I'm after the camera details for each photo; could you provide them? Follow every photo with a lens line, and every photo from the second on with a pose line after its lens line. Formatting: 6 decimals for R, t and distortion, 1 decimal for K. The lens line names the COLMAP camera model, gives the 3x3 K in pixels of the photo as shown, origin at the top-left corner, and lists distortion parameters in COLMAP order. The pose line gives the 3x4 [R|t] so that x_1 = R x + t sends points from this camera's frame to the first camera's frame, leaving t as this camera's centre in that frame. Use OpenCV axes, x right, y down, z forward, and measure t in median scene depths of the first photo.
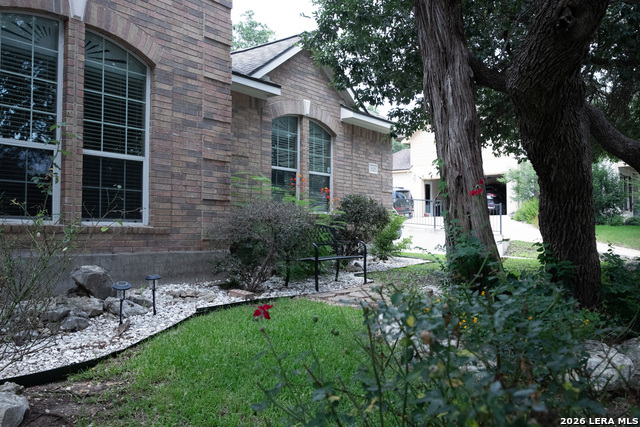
lens RADIAL K [[559.2, 0, 320.0], [0, 559.2, 213.5], [0, 0, 1]] dist [-0.002212, 0.003627]
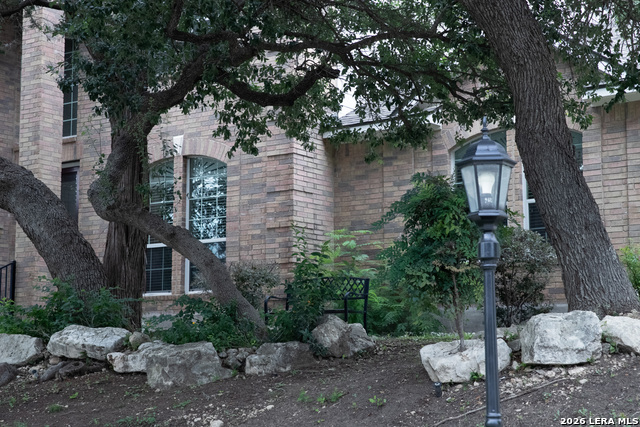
lens RADIAL K [[1188.5, 0, 320.0], [0, 1188.5, 213.5], [0, 0, 1]] dist [0.017112, 1.444794]
pose [[0.030547, -0.144560, -0.989024, 2.178413], [0.036443, 0.988989, -0.143429, 0.220203], [0.998869, -0.031662, 0.035479, 1.027385]]
